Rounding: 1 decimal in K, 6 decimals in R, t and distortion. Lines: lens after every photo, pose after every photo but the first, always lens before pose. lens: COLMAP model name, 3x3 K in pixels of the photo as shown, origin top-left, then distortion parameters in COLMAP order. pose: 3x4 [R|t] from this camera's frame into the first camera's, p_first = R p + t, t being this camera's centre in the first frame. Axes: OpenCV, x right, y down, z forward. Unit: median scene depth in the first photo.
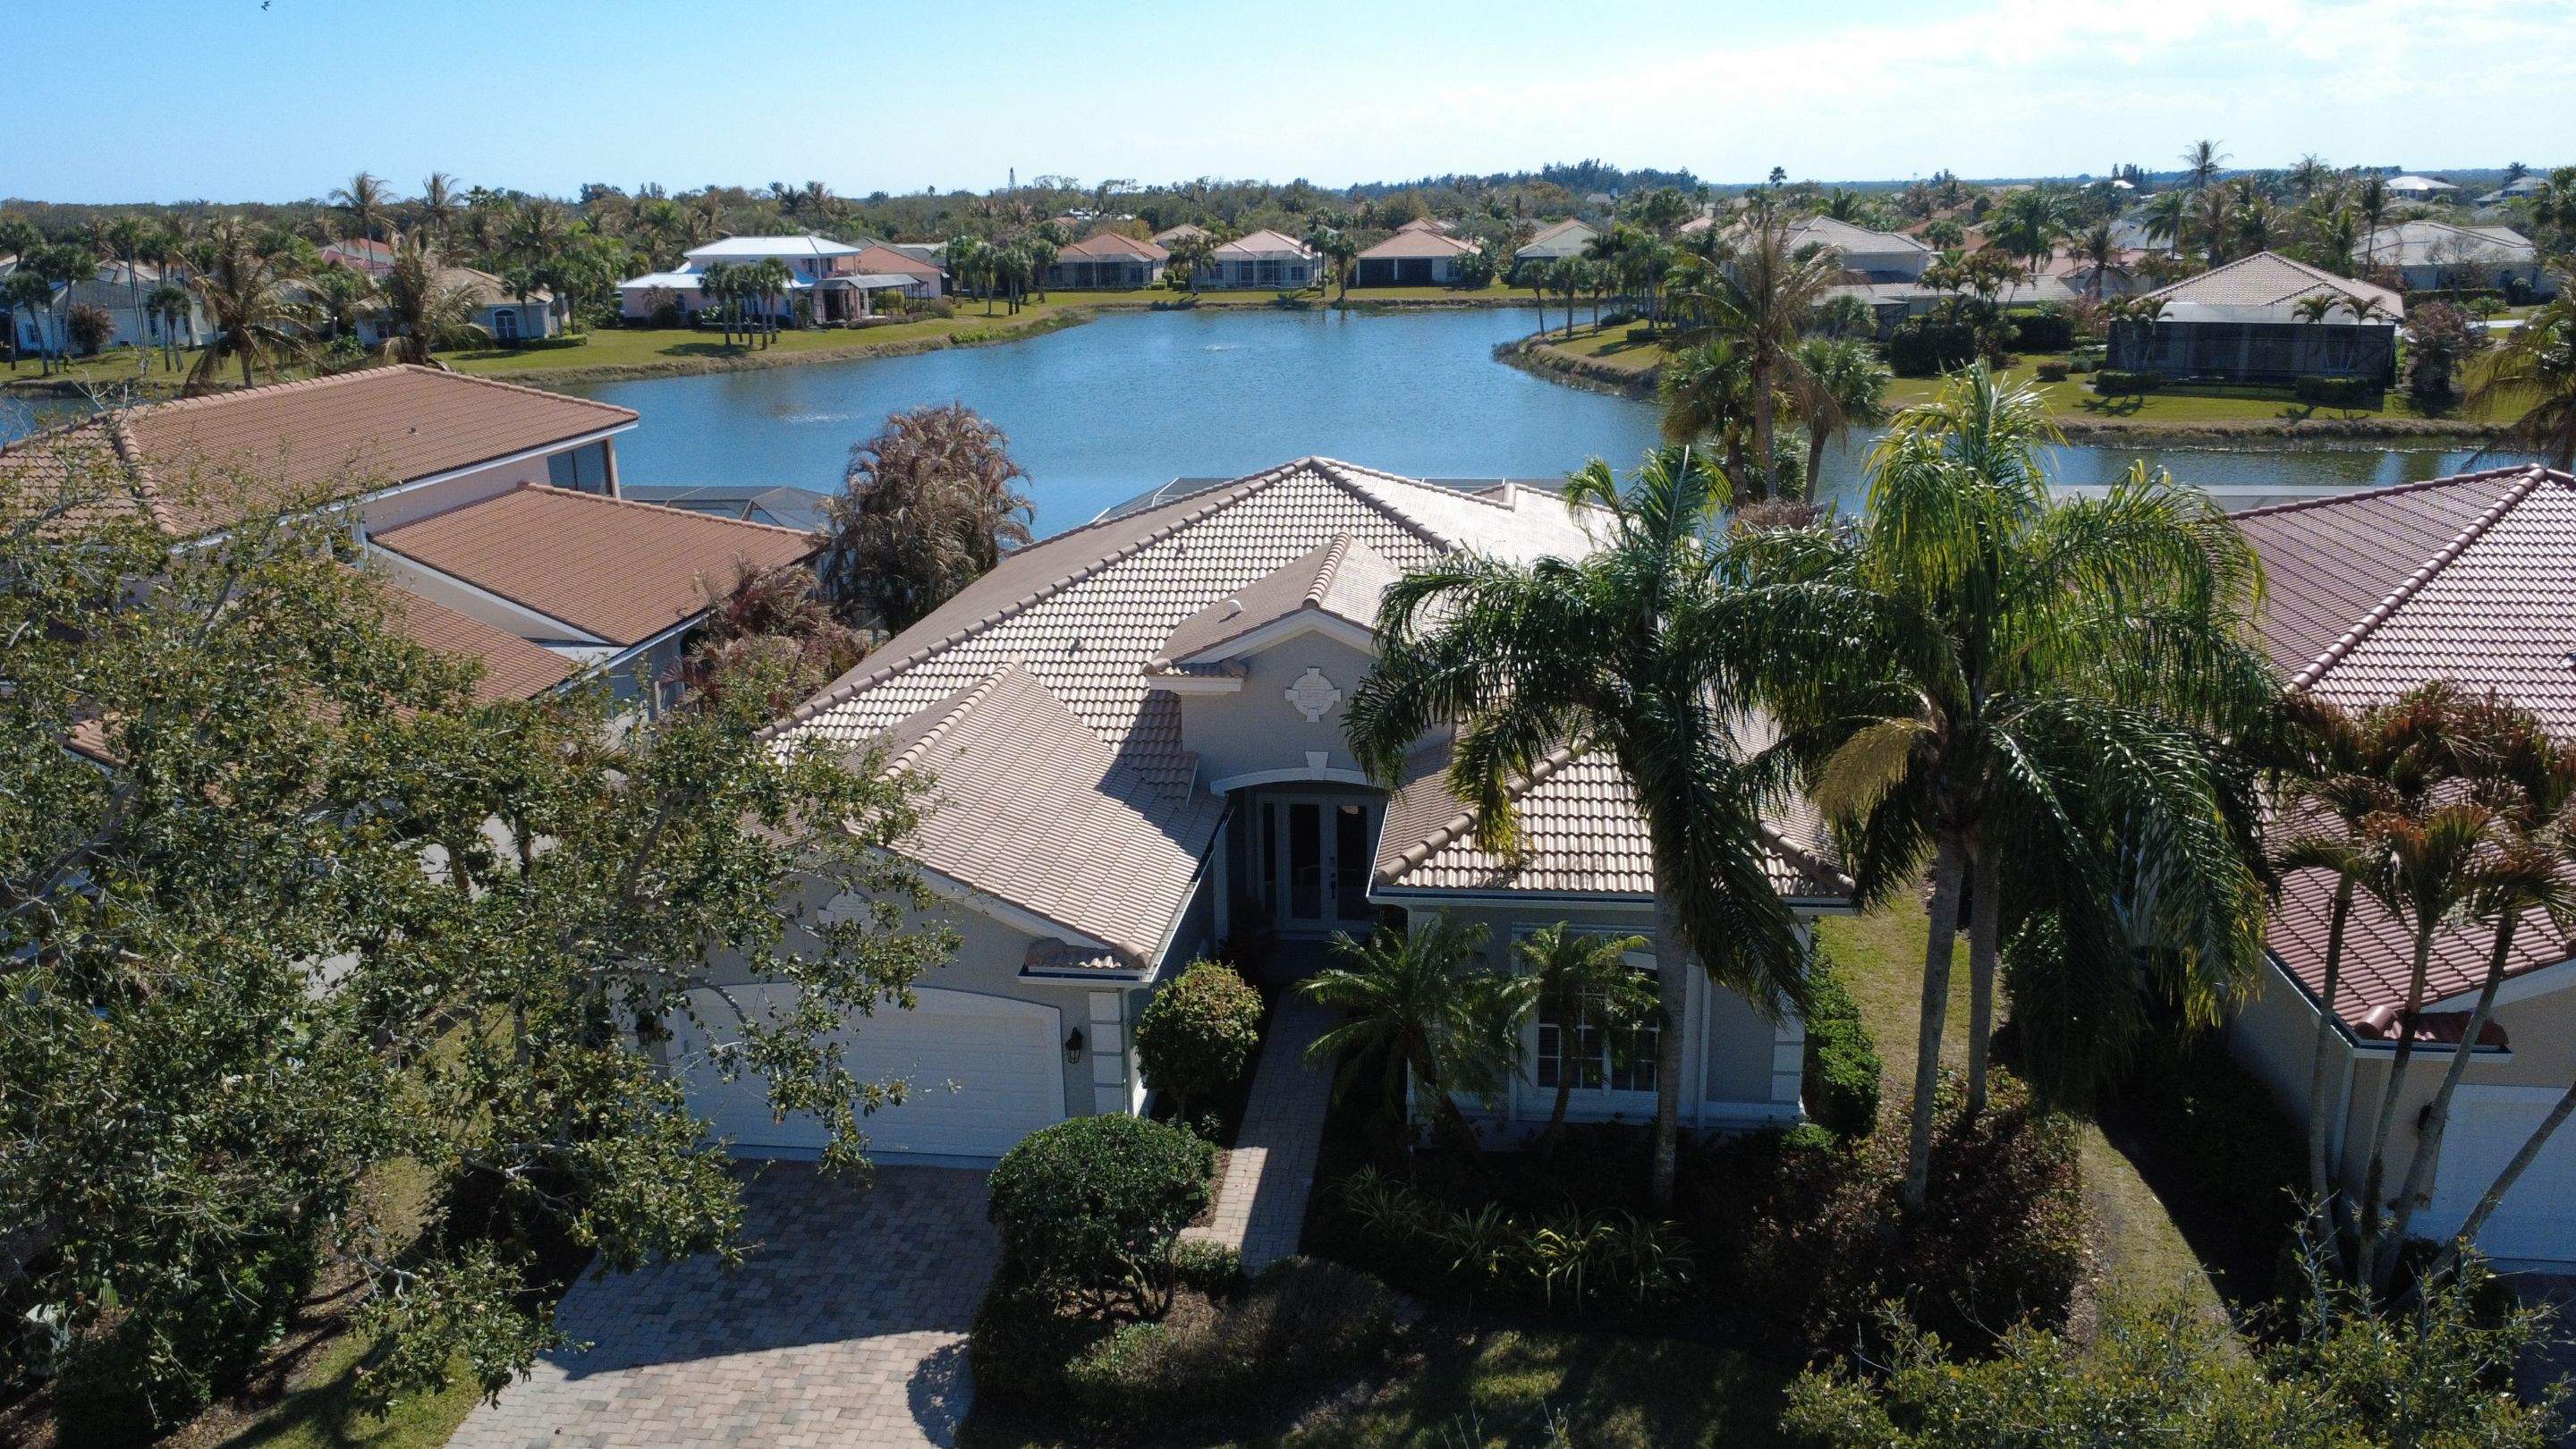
lens RADIAL K [[1892.8, 0, 1285.7], [0, 1892.8, 729.4], [0, 0, 1]] dist [-0.006714, 0.002403]
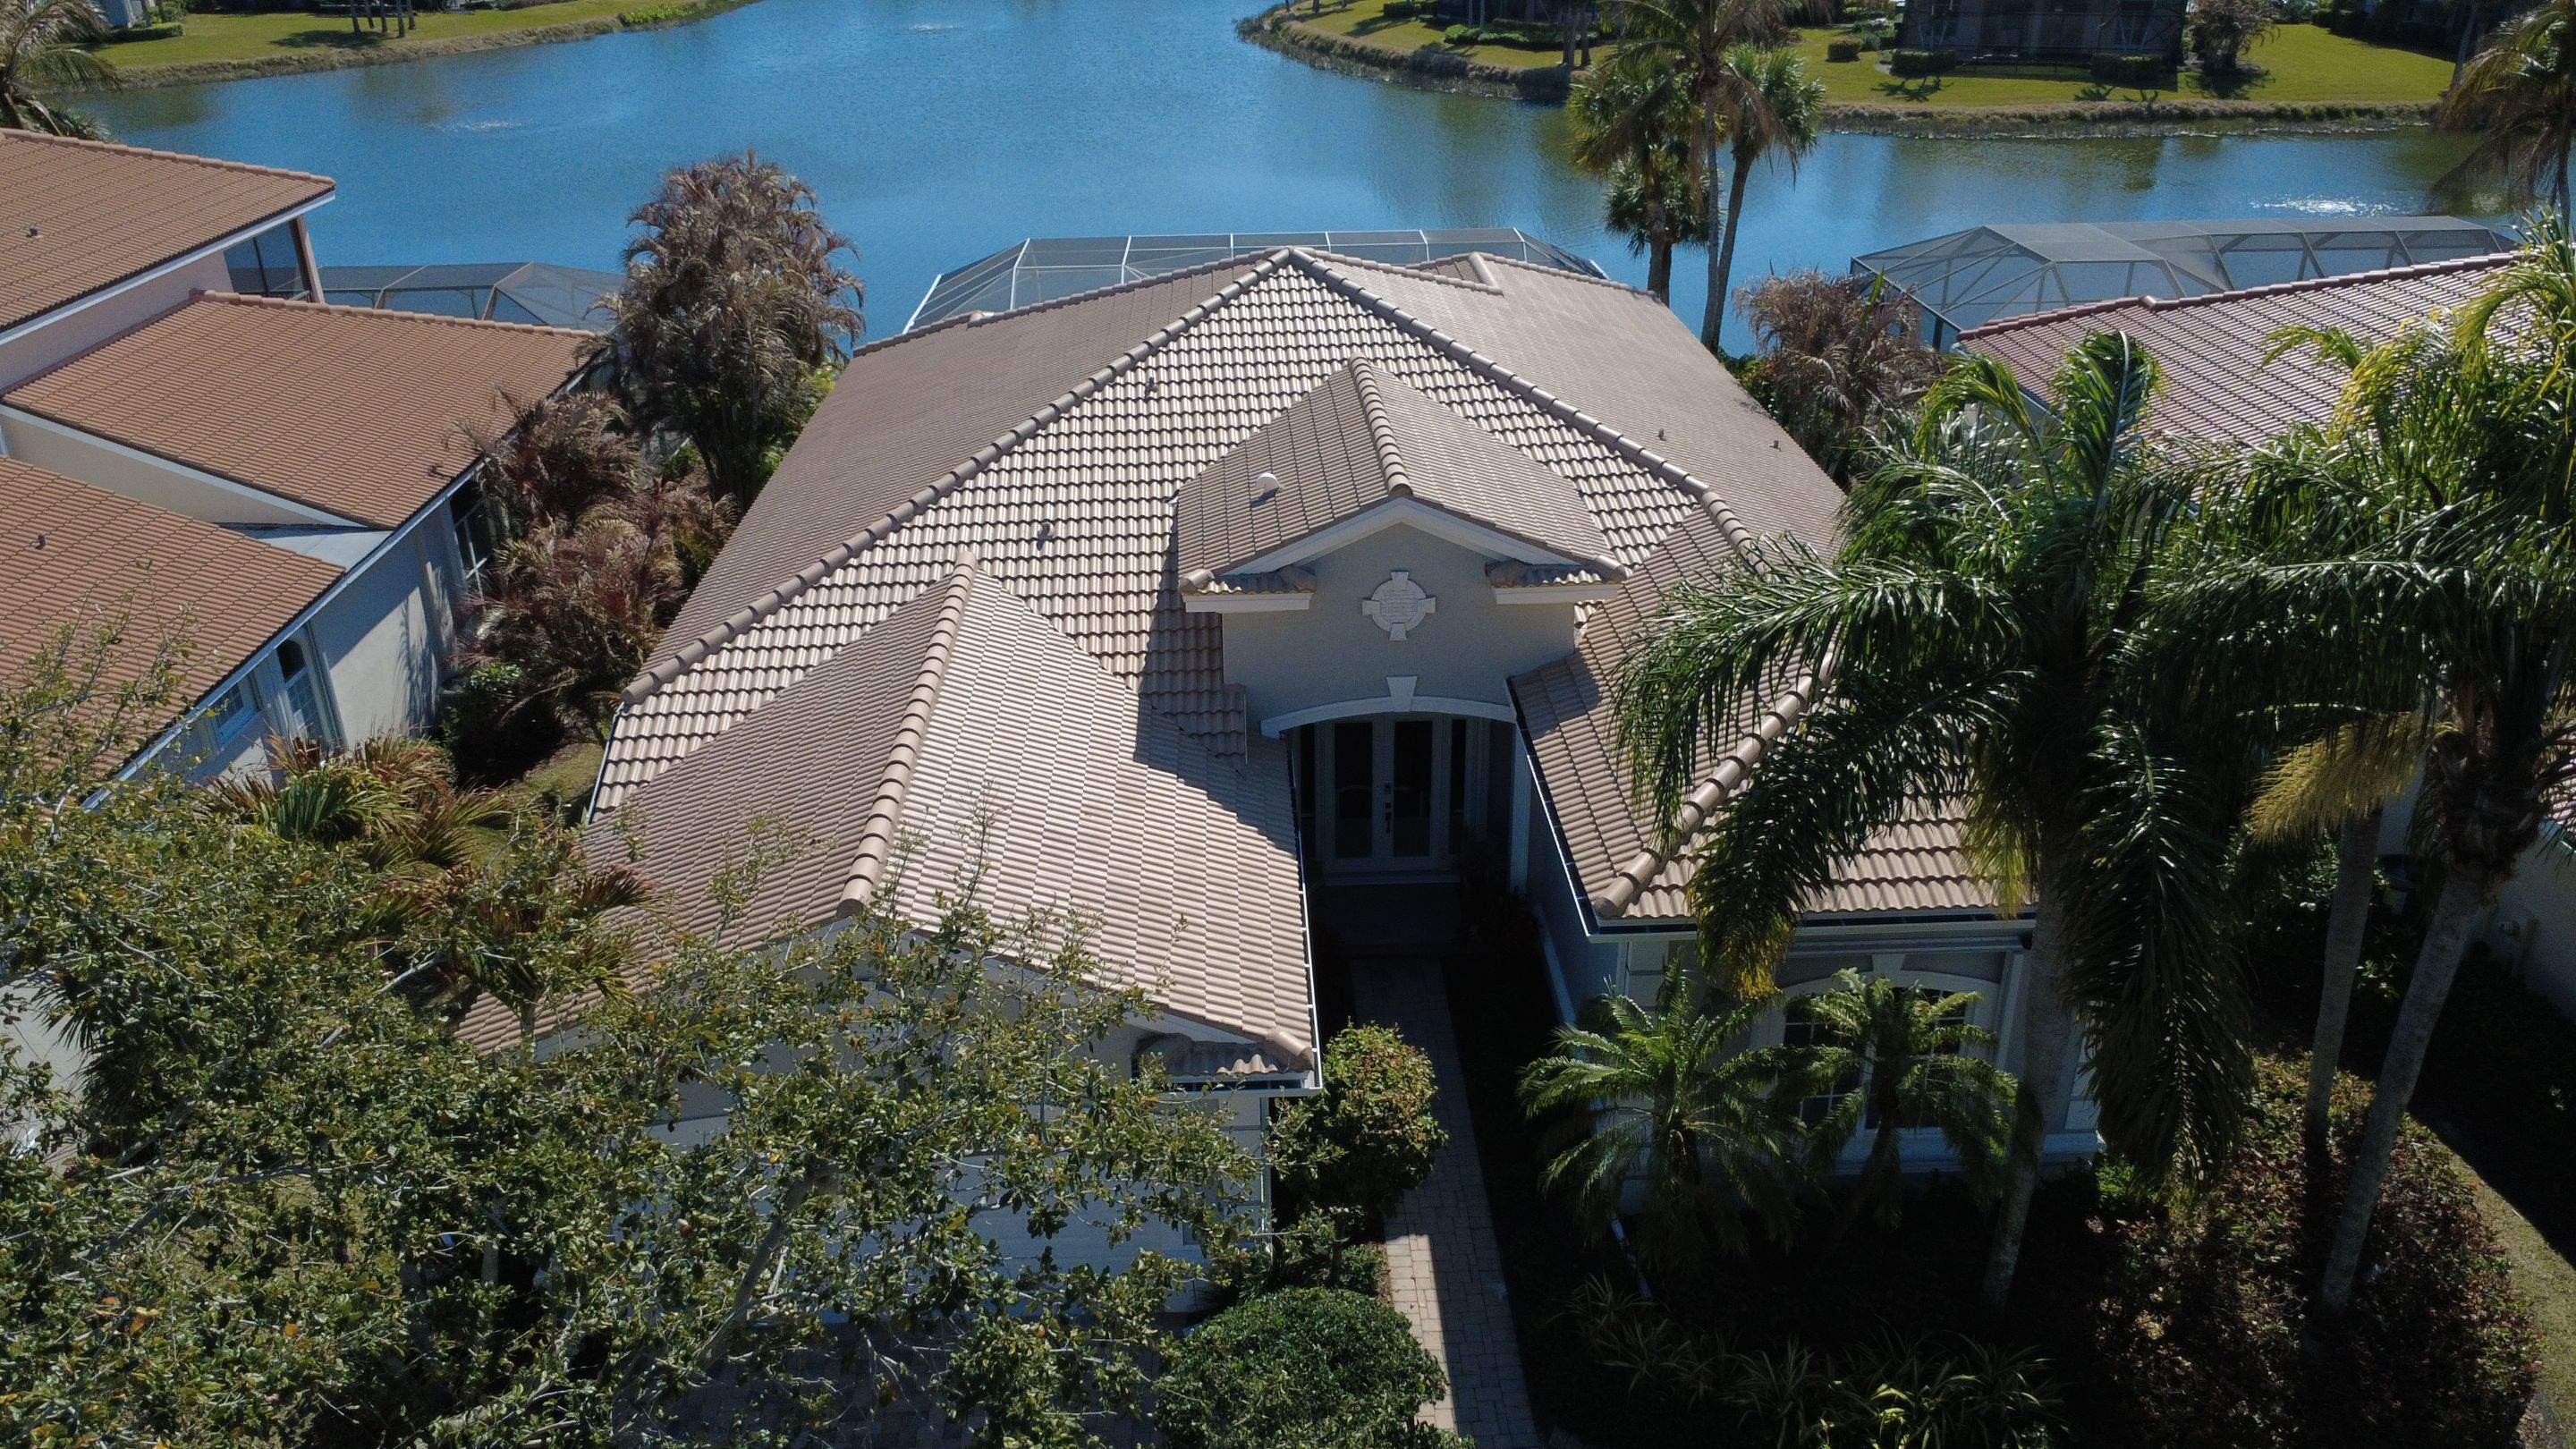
lens RADIAL K [[1892.8, 0, 1286.9], [0, 1892.8, 725.8], [0, 0, 1]] dist [-0.006714, 0.002403]
pose [[0.986818, -0.066987, 0.147322, -0.099386], [0.042127, 0.985257, 0.165812, -0.067673], [-0.156257, -0.157420, 0.975091, 0.175390]]
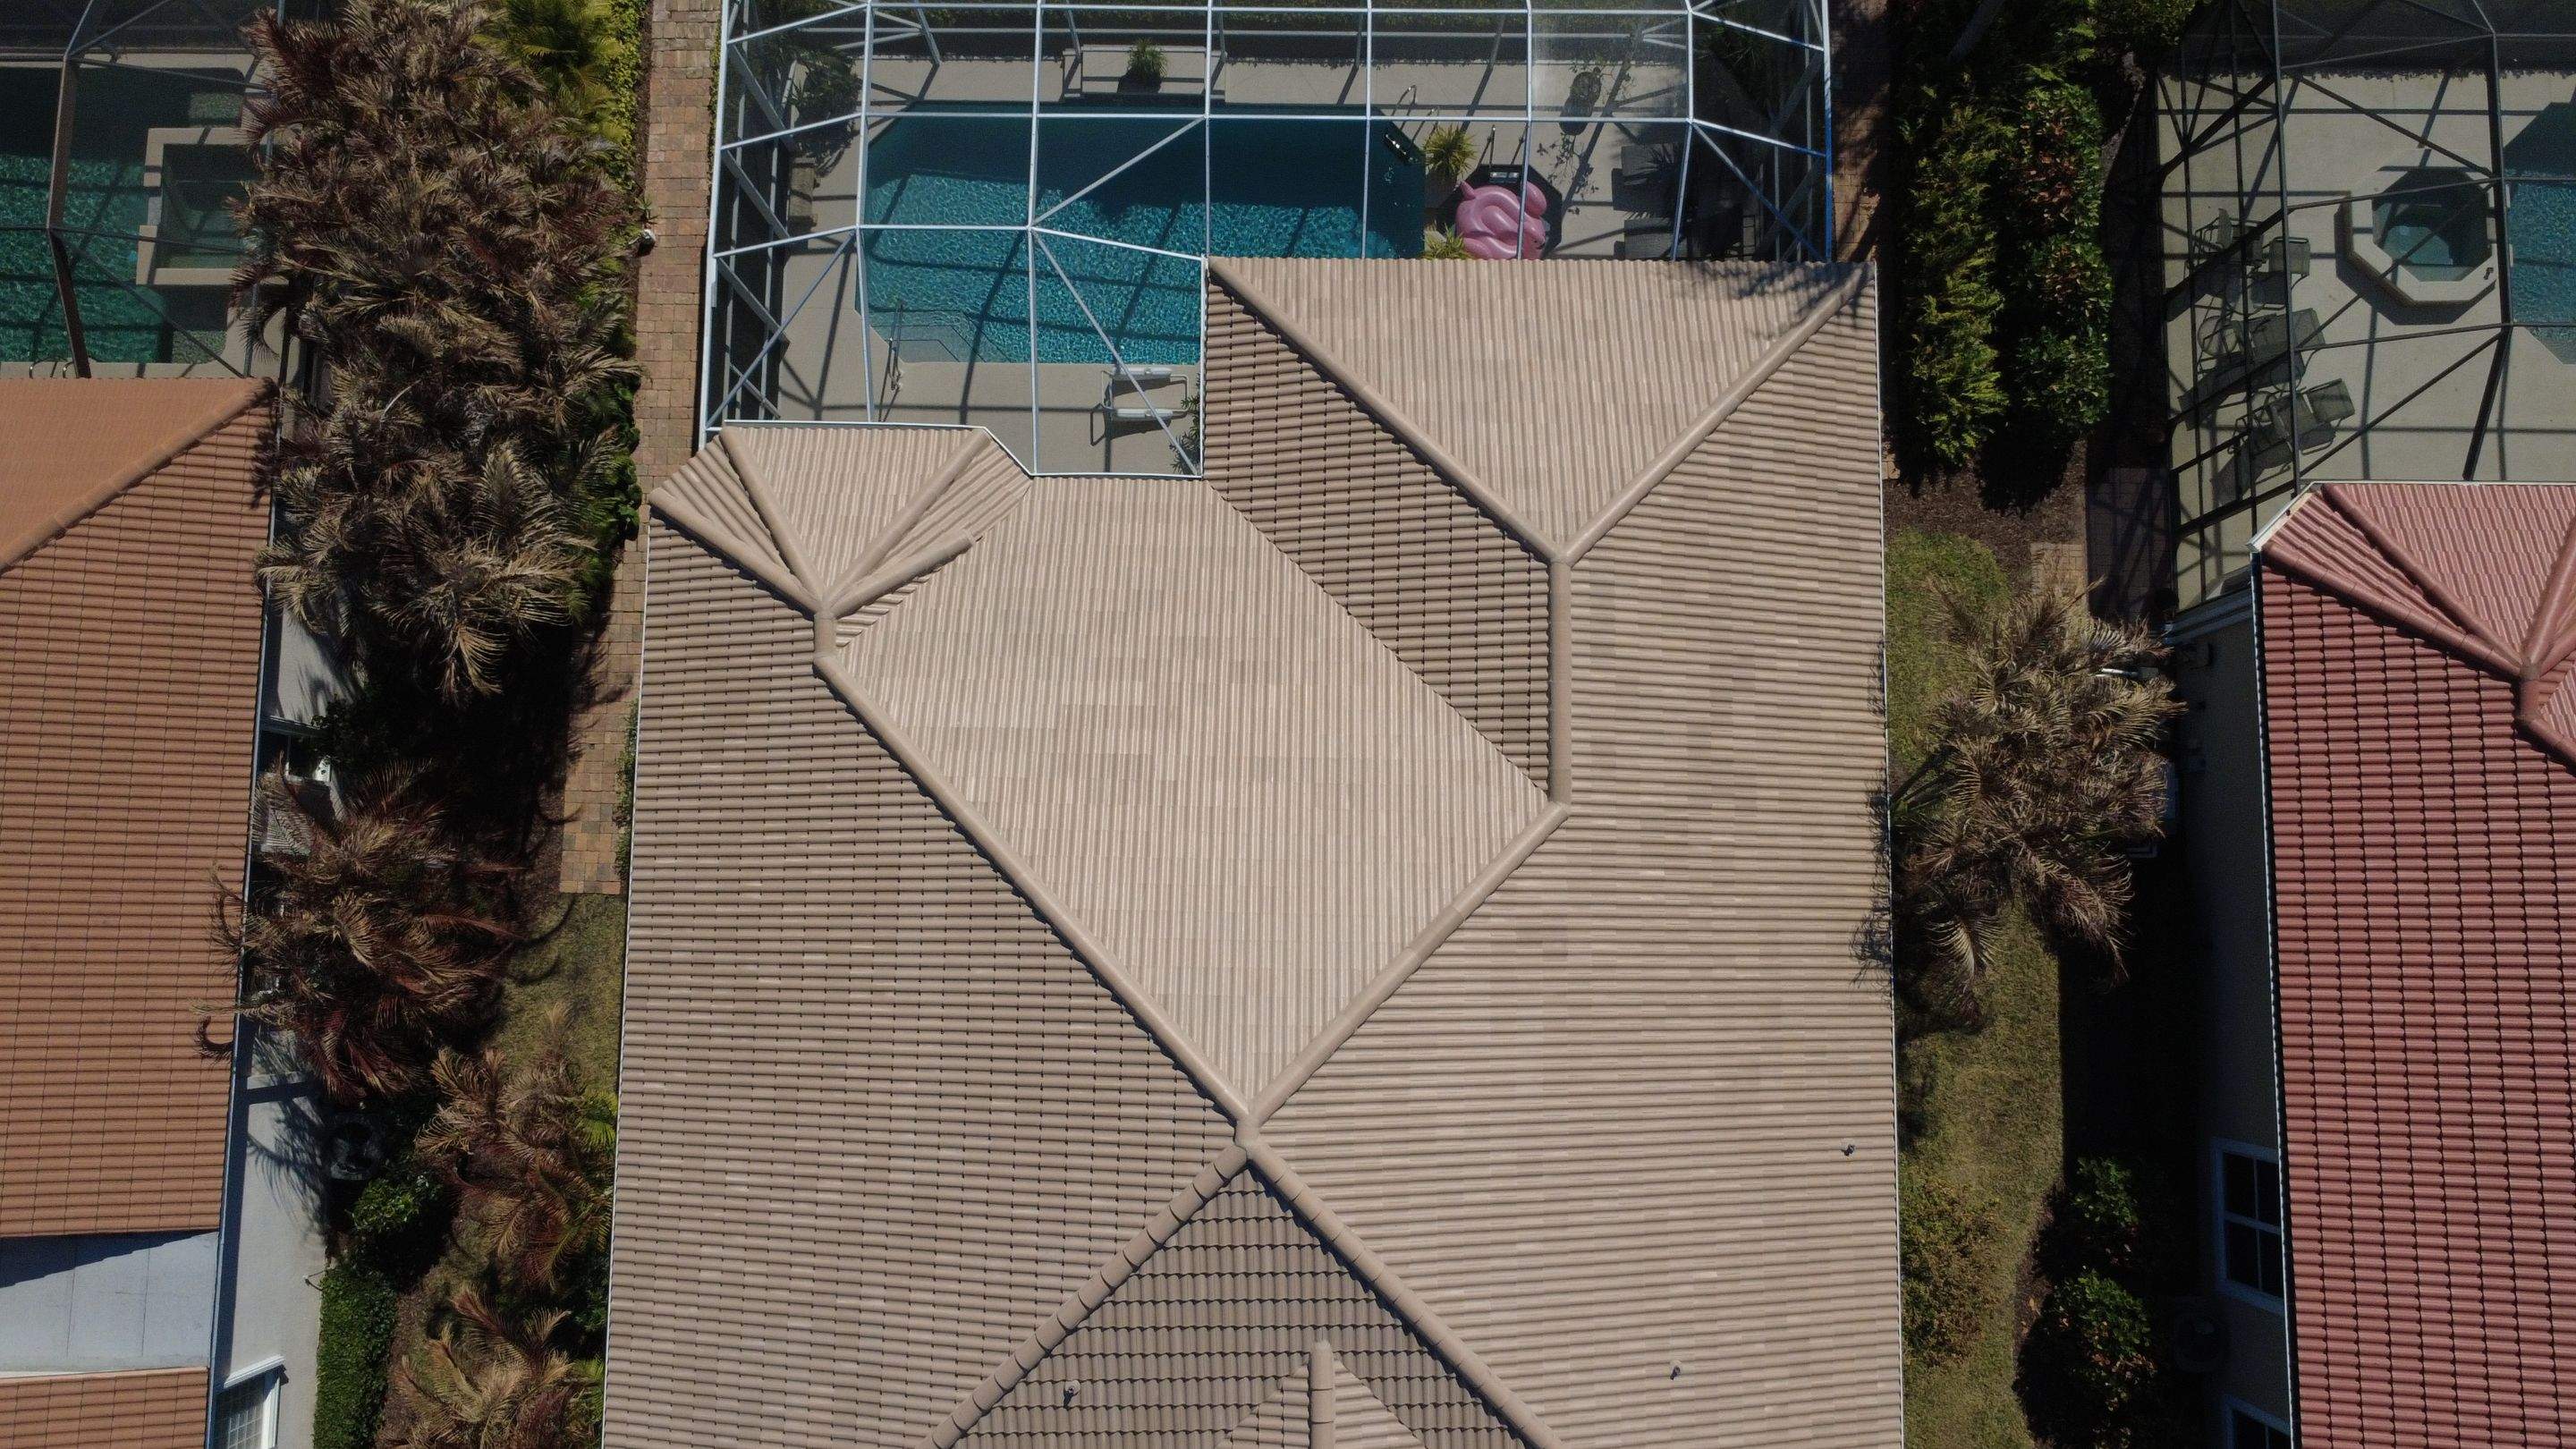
lens RADIAL K [[1892.8, 0, 1281.0], [0, 1892.8, 725.7], [0, 0, 1]] dist [-0.006714, 0.002403]
pose [[0.993437, -0.112394, 0.021245, 0.022127], [0.023150, 0.379455, 0.924921, -0.624787], [-0.112017, -0.918358, 0.379566, 0.768023]]
